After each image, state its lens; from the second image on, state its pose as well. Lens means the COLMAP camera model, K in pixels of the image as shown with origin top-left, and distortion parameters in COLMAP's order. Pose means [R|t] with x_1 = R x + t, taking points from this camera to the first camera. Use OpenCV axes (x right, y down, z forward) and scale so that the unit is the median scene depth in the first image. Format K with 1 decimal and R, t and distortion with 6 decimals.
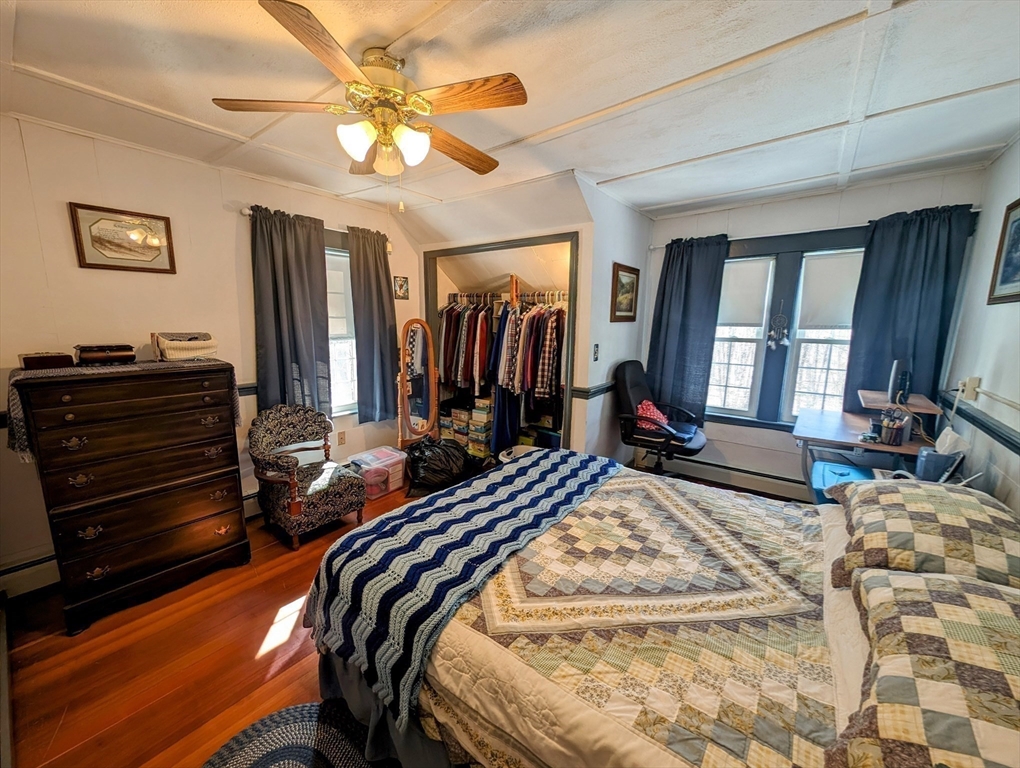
lens RADIAL K [[385.2, 0, 506.5], [0, 385.2, 383.9], [0, 0, 1]] dist [0.018518, -0.007938]
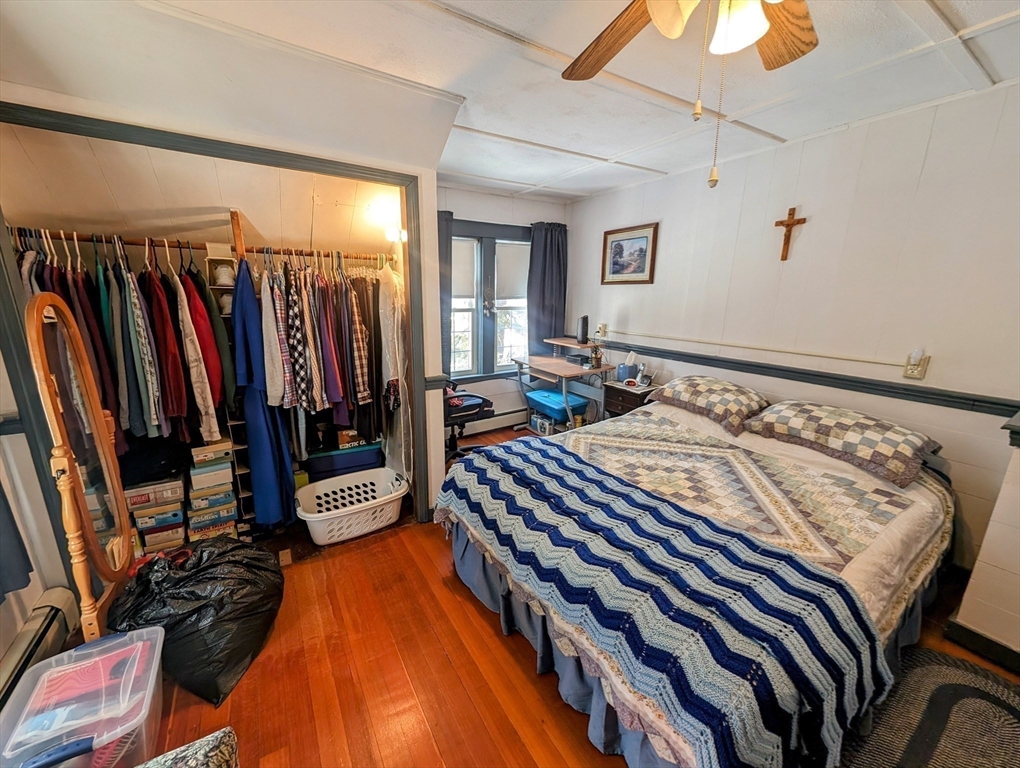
lens RADIAL K [[385.2, 0, 506.5], [0, 385.2, 383.9], [0, 0, 1]] dist [0.018518, -0.007938]
pose [[0.346215, -0.222227, 0.911455, -0.633404], [0.148390, 0.972281, 0.180692, -0.125670], [-0.926345, 0.072693, 0.369595, 0.676968]]
